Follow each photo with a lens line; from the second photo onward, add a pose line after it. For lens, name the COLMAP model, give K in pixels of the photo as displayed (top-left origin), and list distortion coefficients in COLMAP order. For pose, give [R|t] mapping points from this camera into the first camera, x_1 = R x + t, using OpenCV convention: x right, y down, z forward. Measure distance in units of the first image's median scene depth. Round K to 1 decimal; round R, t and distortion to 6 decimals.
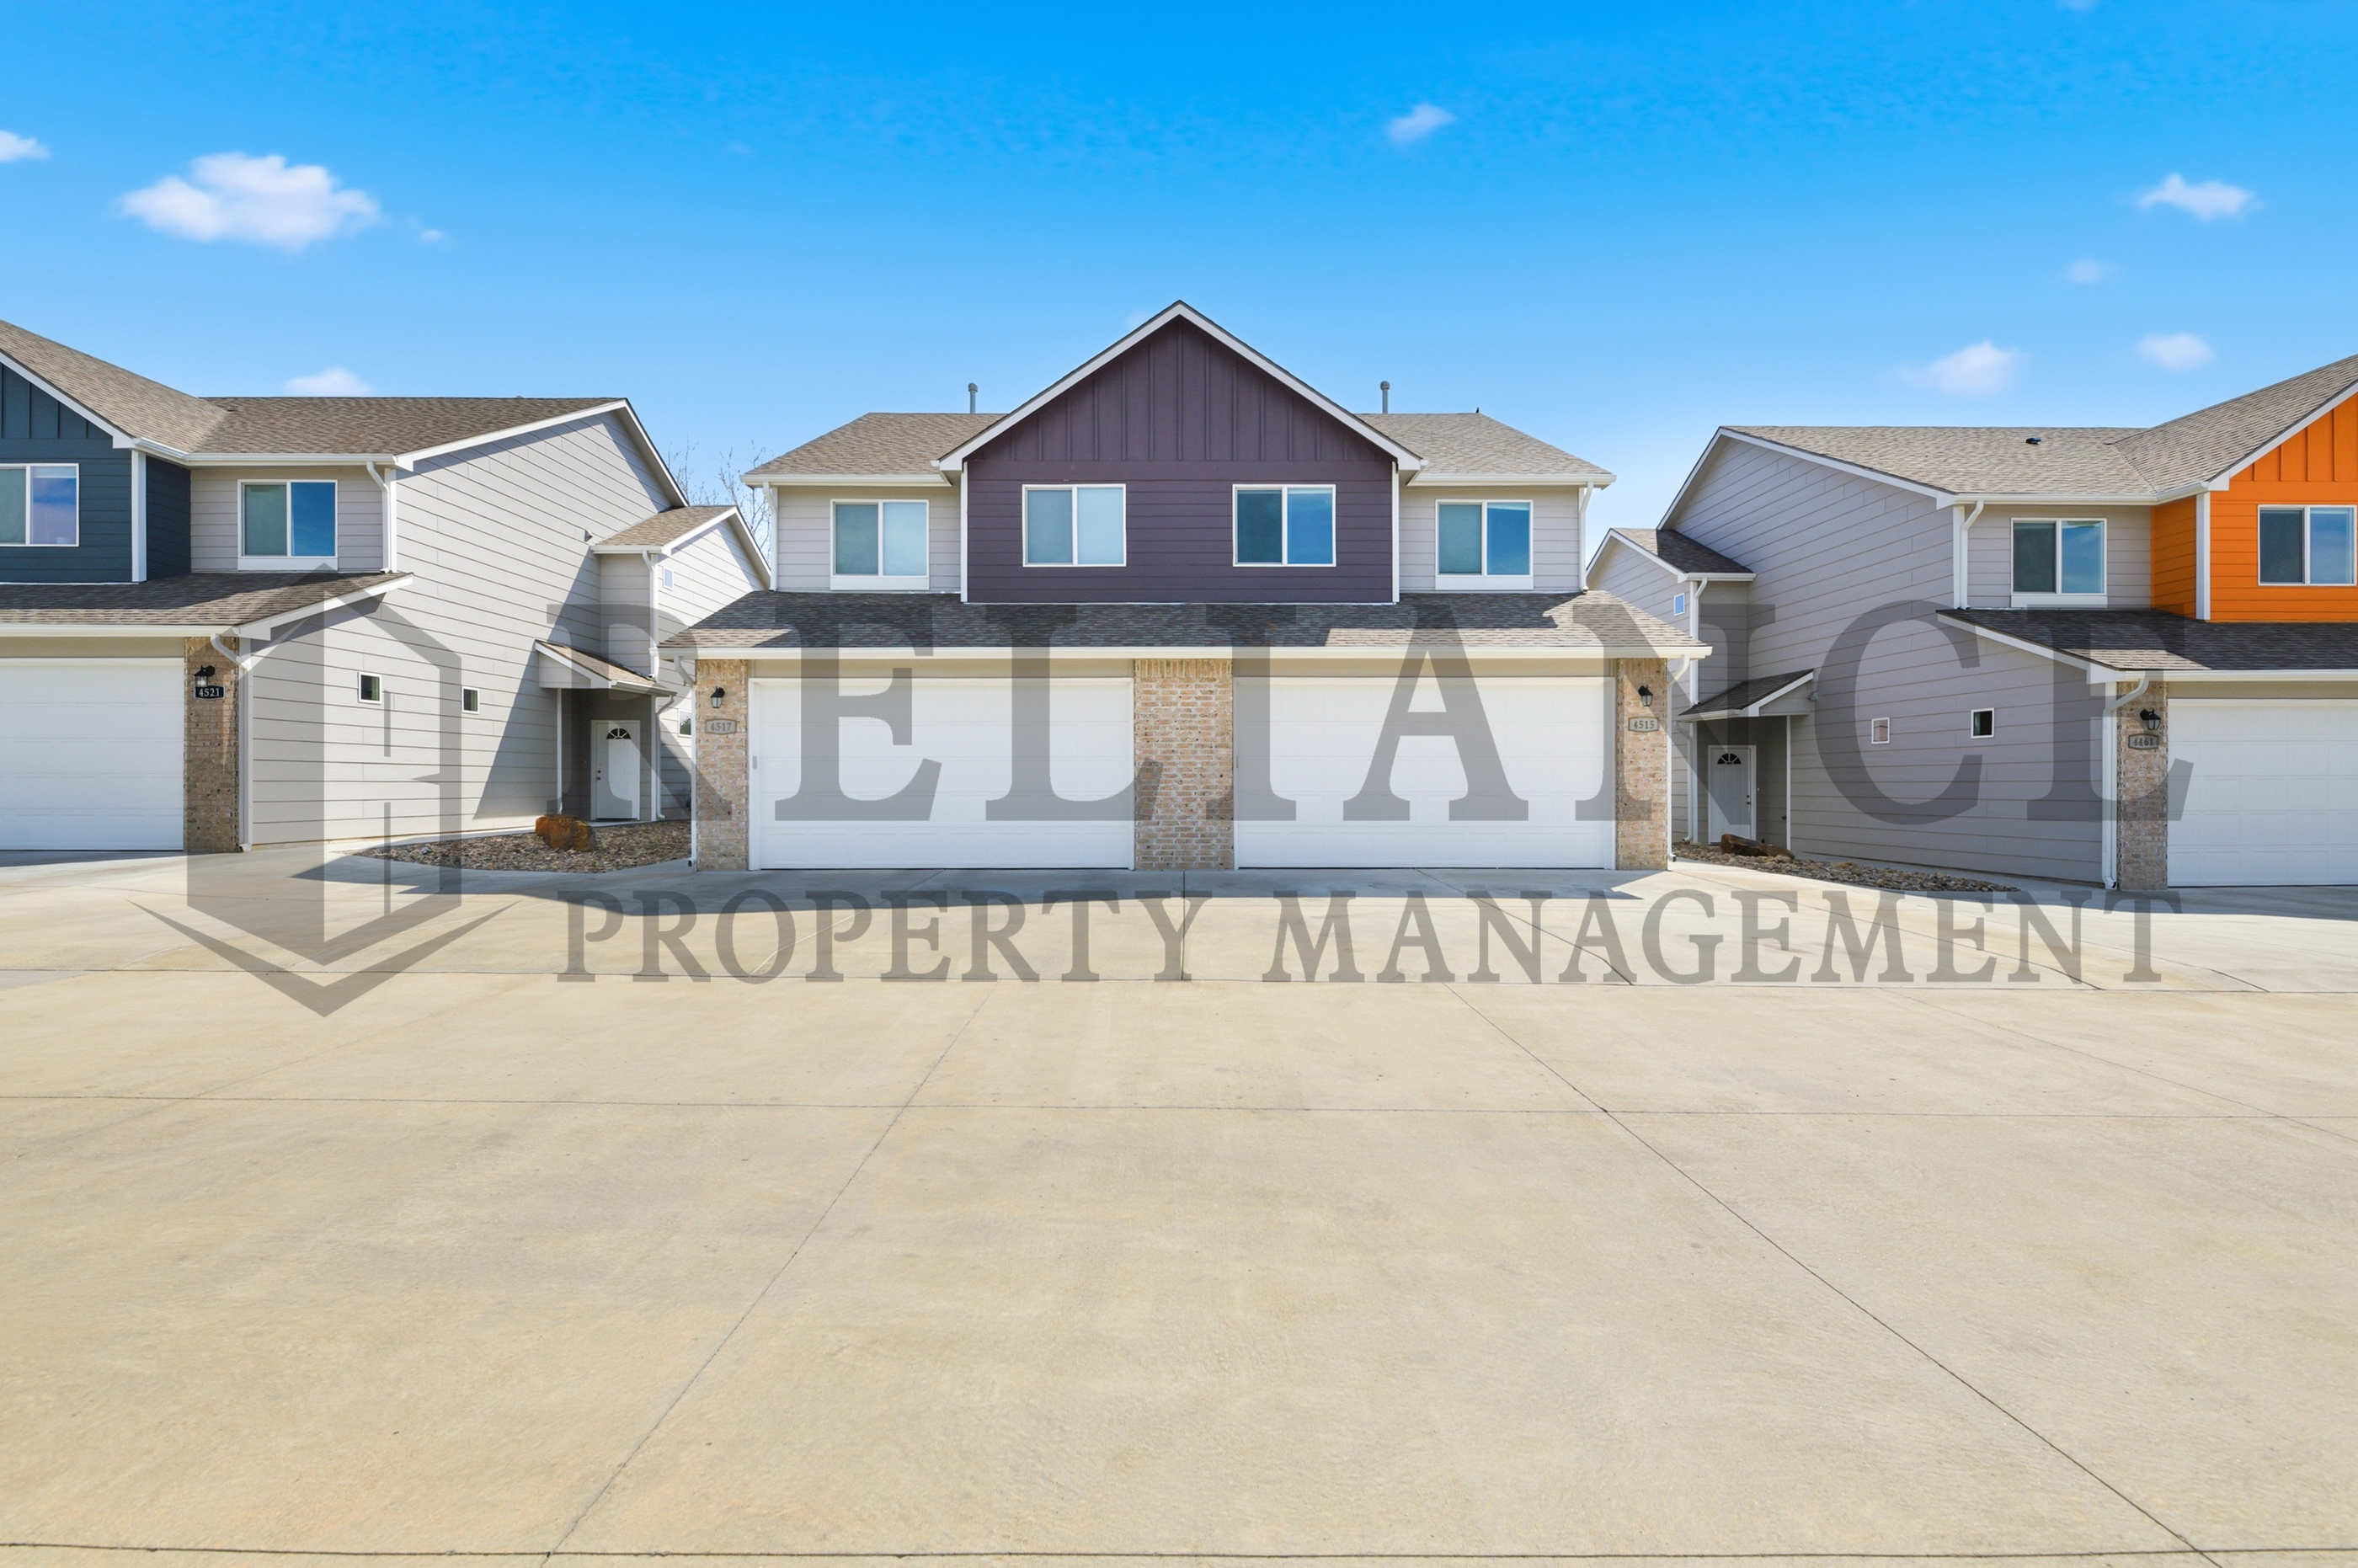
lens RADIAL K [[1031.8, 0, 1176.1], [0, 1031.8, 800.4], [0, 0, 1]] dist [-0.002863, -0.000969]
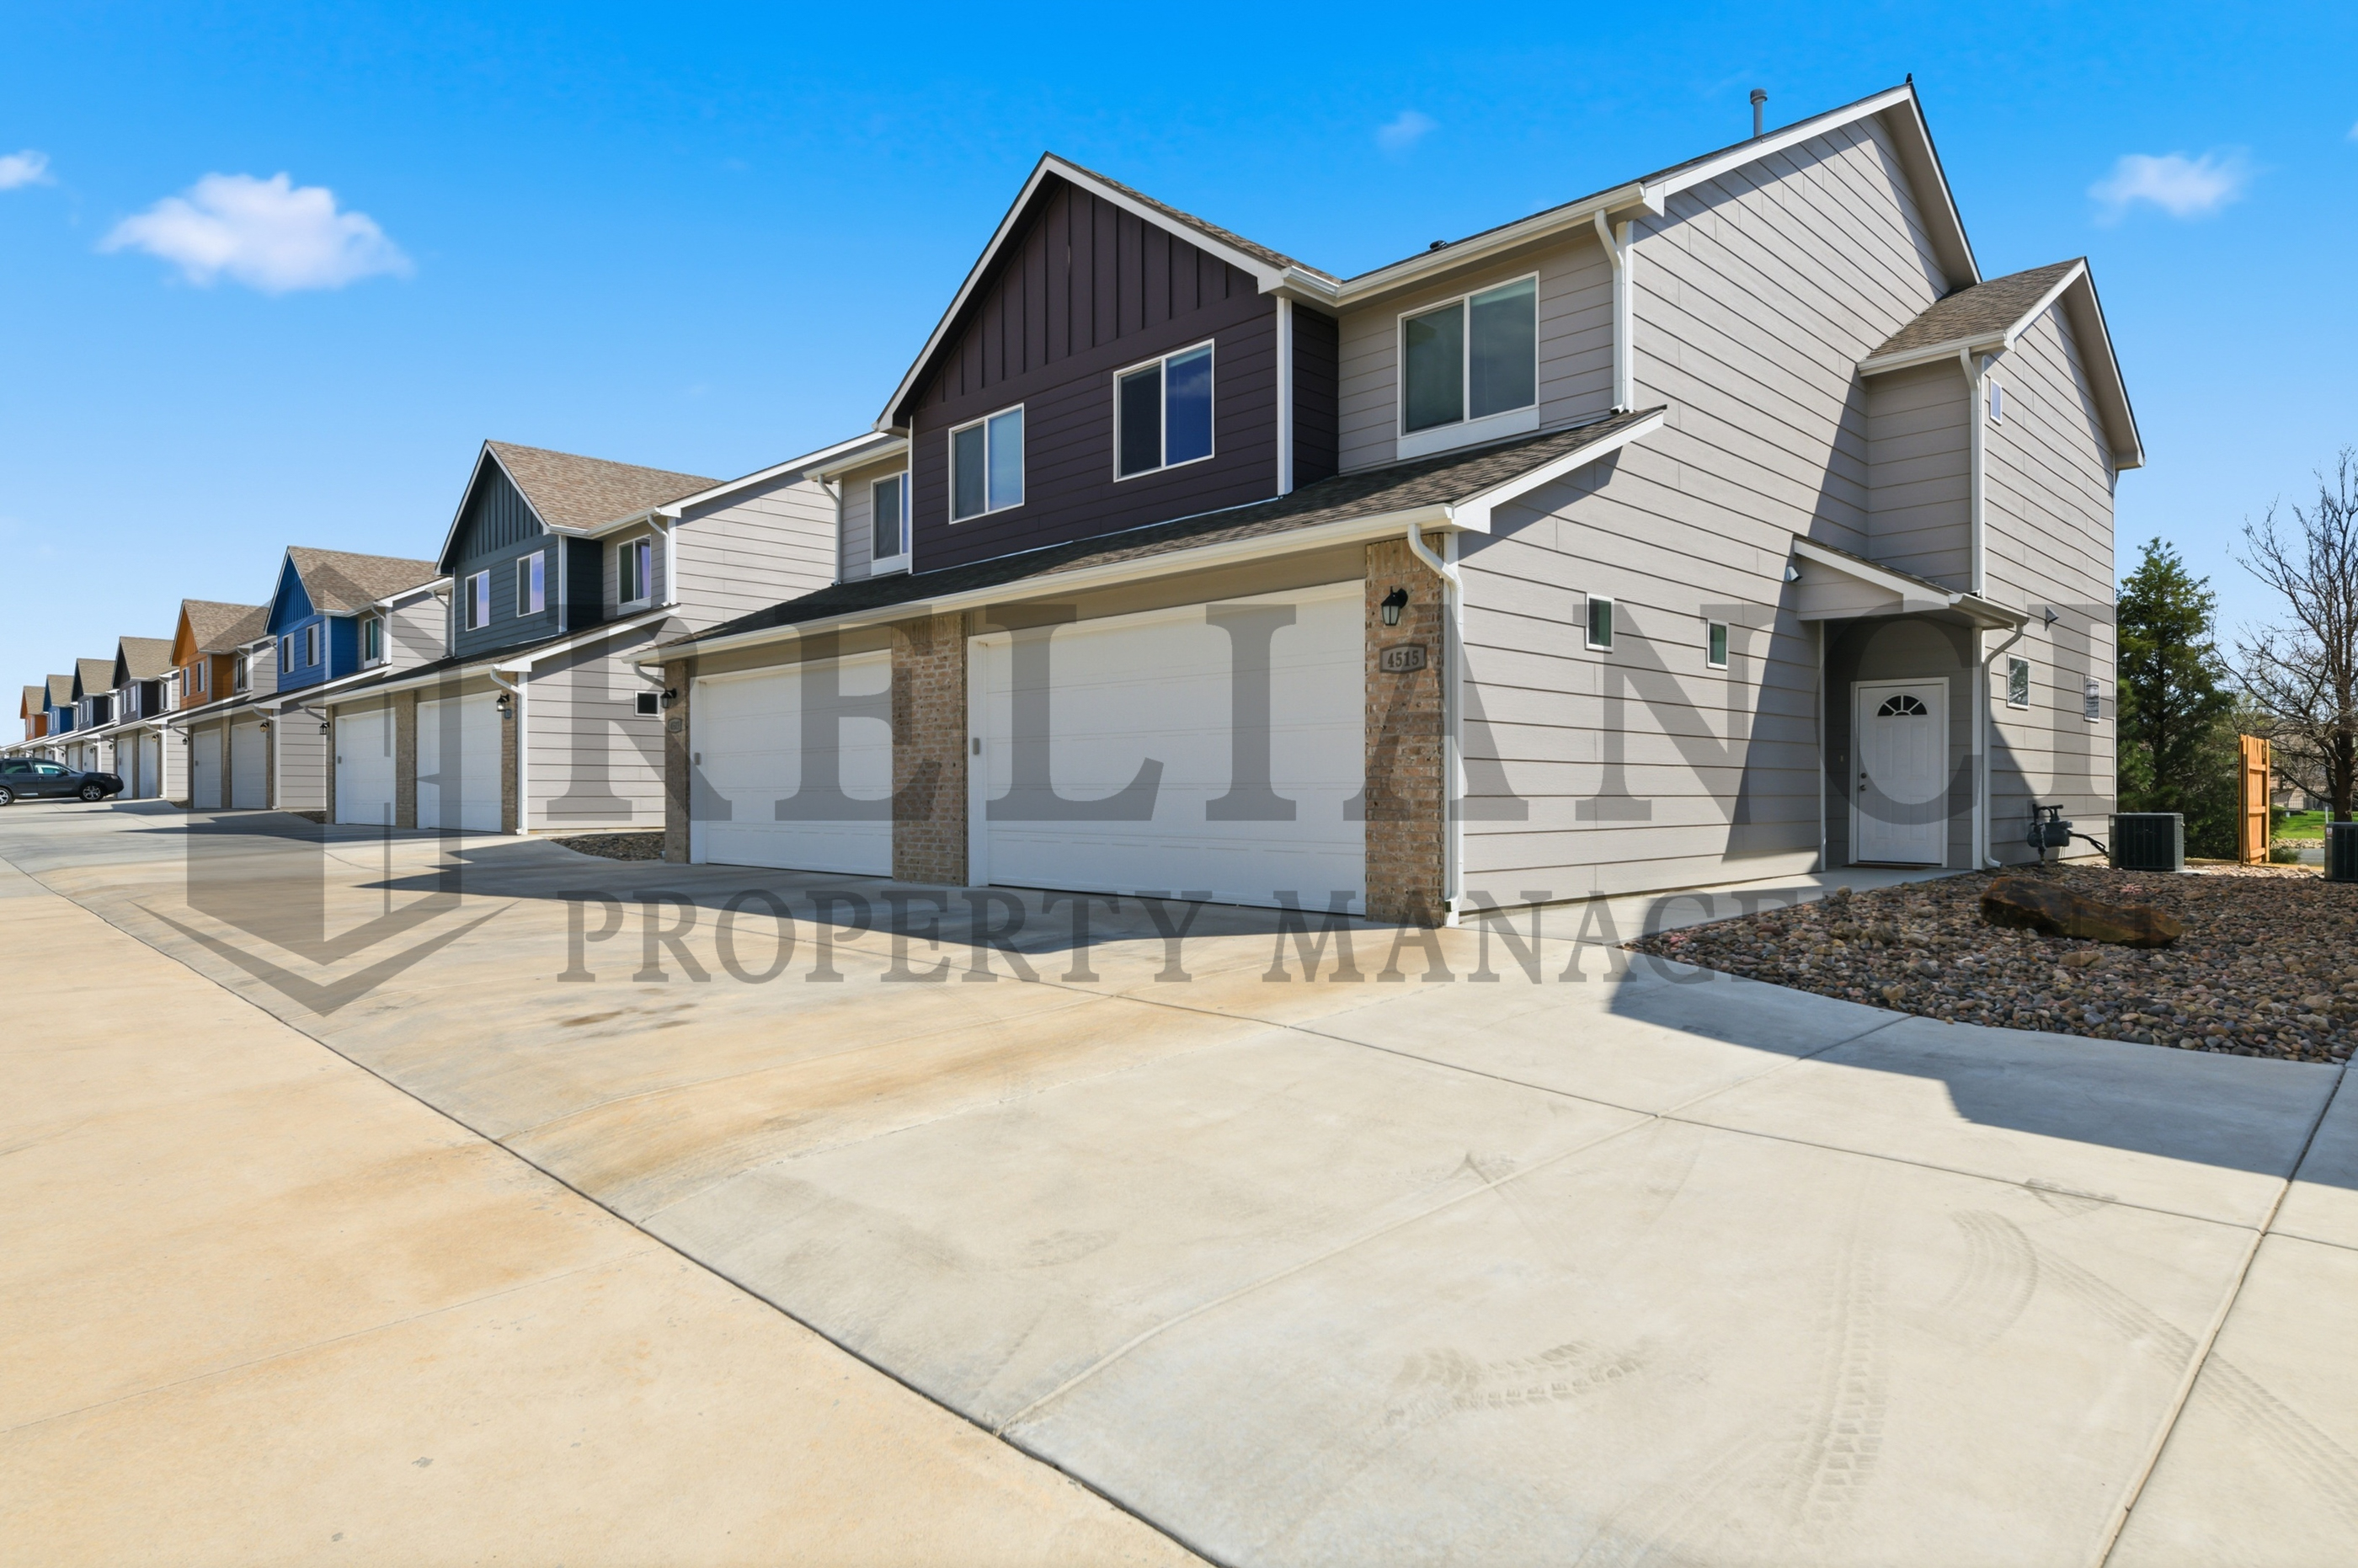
lens RADIAL K [[1317.8, 0, 1191.8], [0, 1317.8, 786.5], [0, 0, 1]] dist [0.000273, 0.002678]
pose [[0.705084, -0.012659, -0.709011, -0.431177], [-0.005322, 0.999718, -0.023143, -0.006323], [0.709104, 0.020092, 0.704818, 0.348933]]
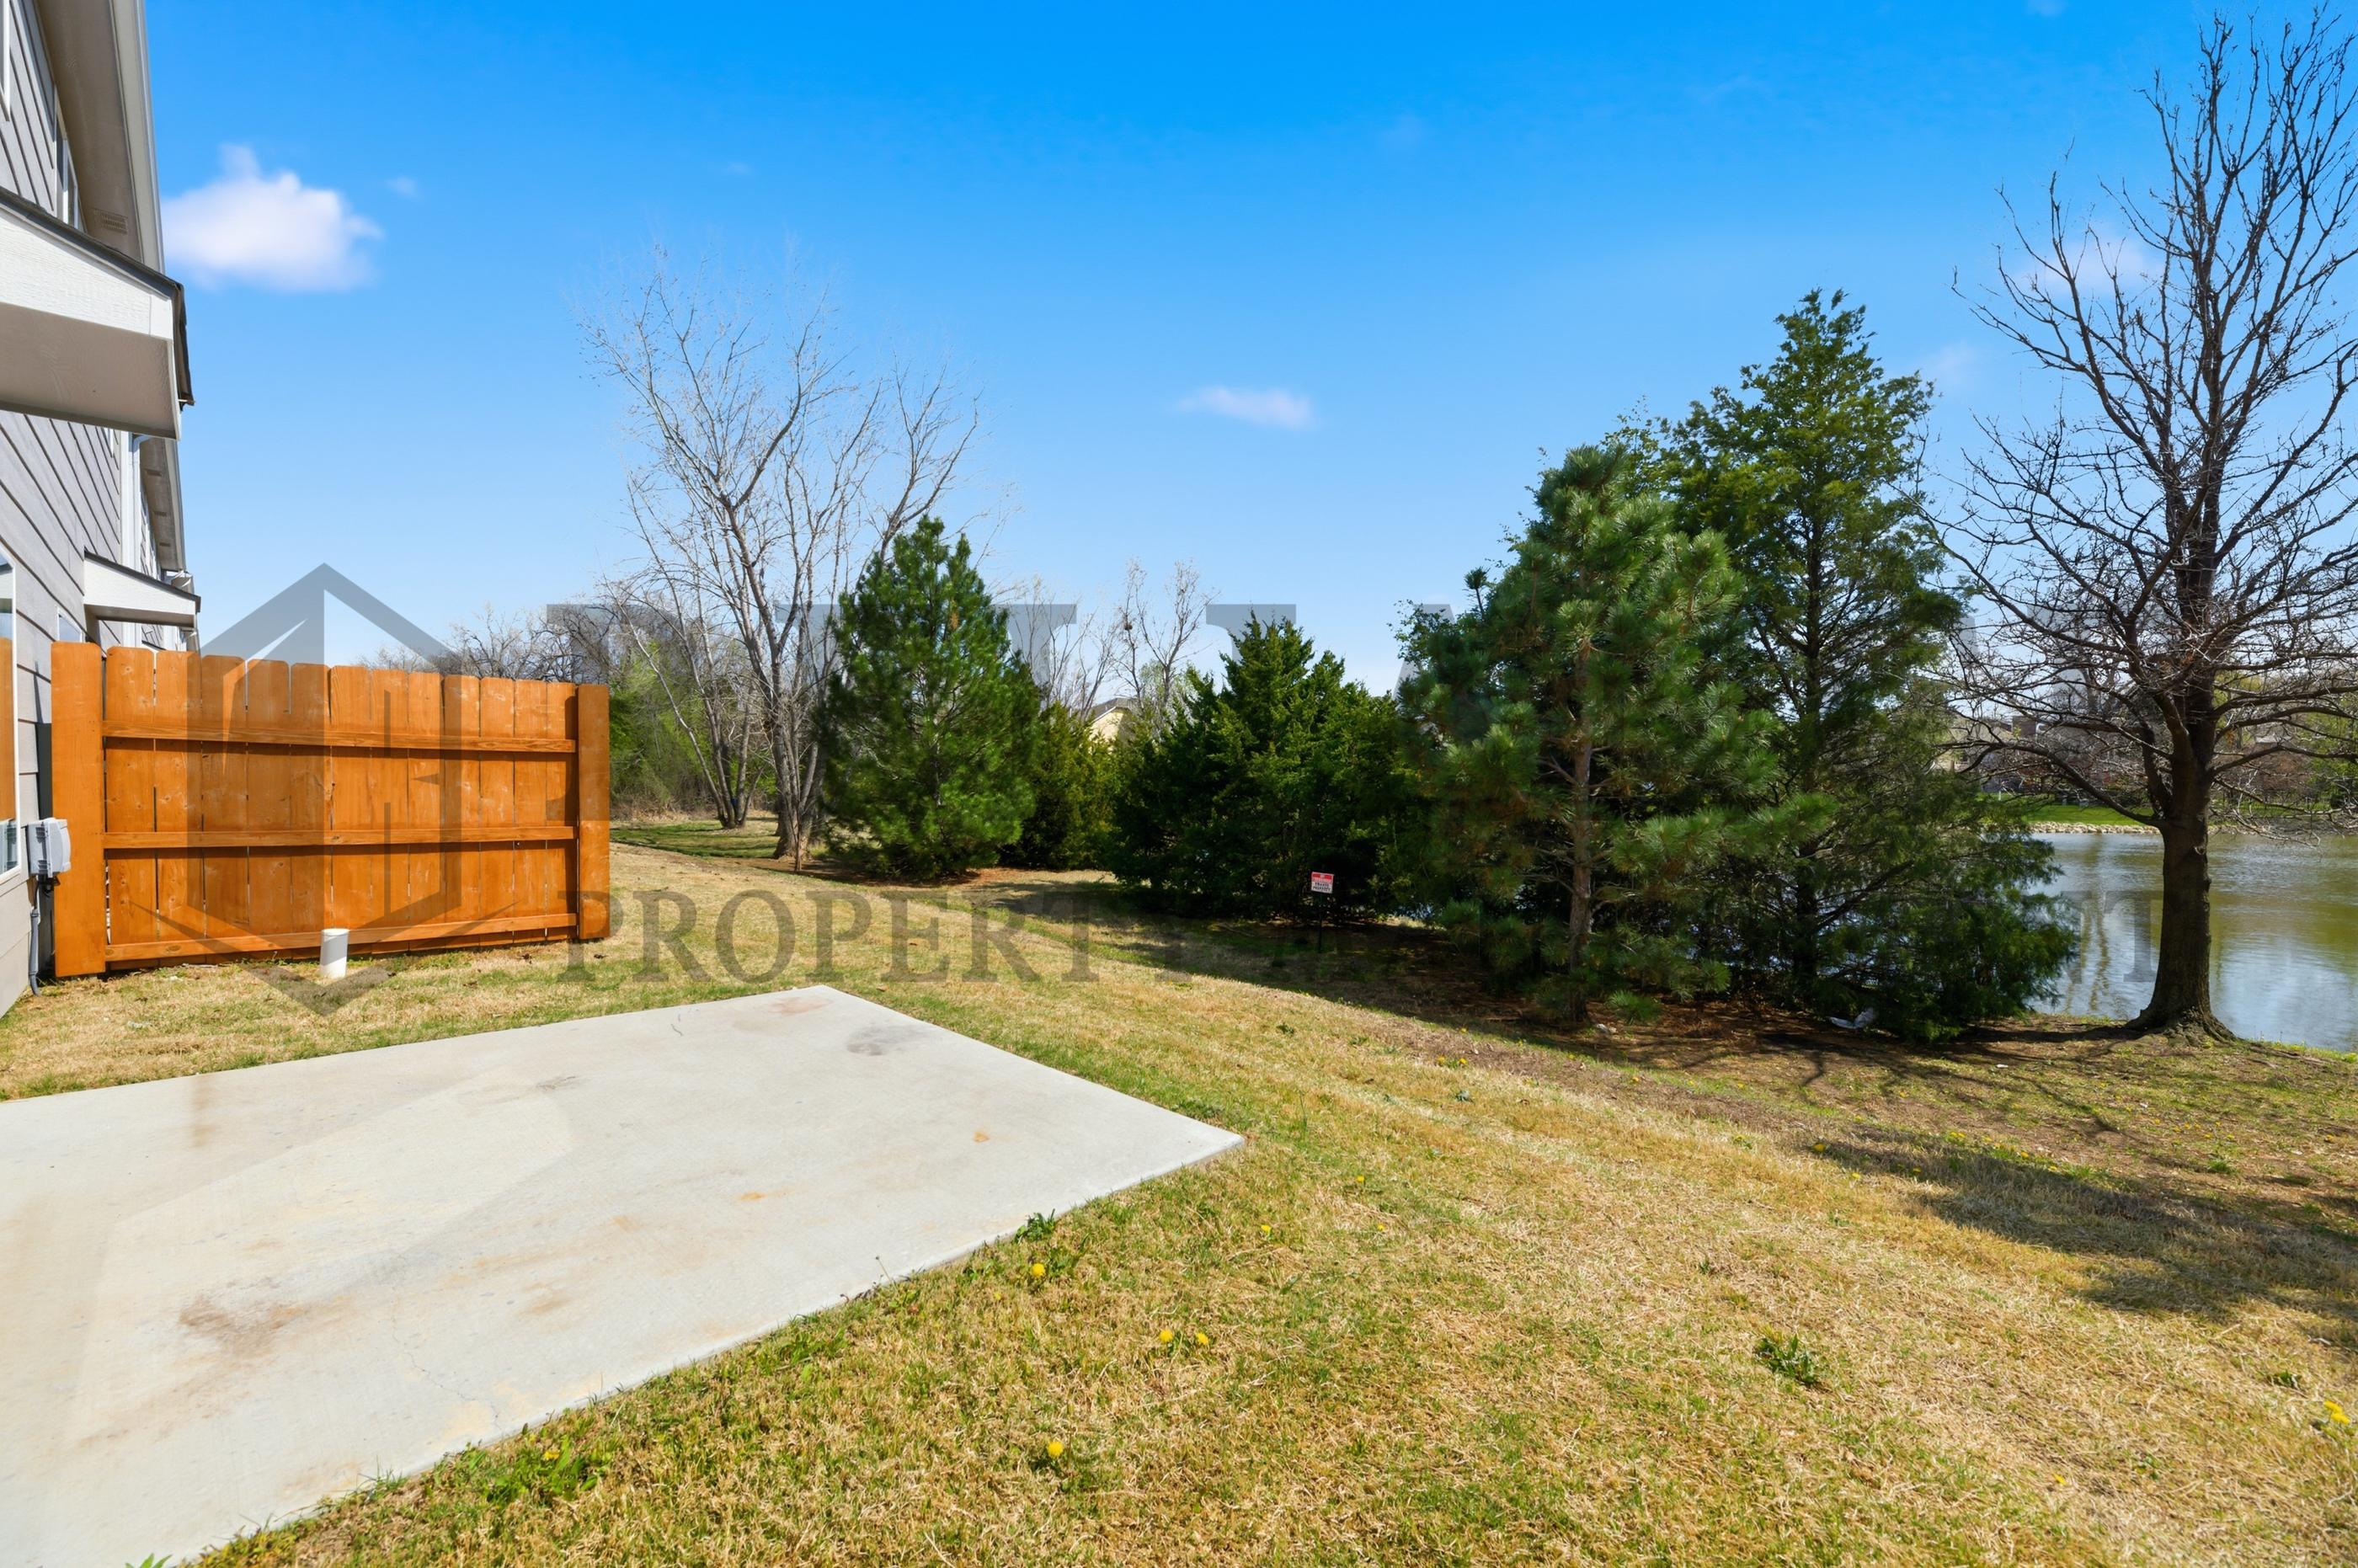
lens RADIAL K [[942.3, 0, 1174.8], [0, 942.3, 782.4], [0, 0, 1]] dist [0.003742, 0.000089]
pose [[0.715554, 0.020601, -0.698253, -0.644432], [-0.028897, 0.999582, -0.000121, -0.046037], [0.697959, 0.020264, 0.715851, 1.891360]]
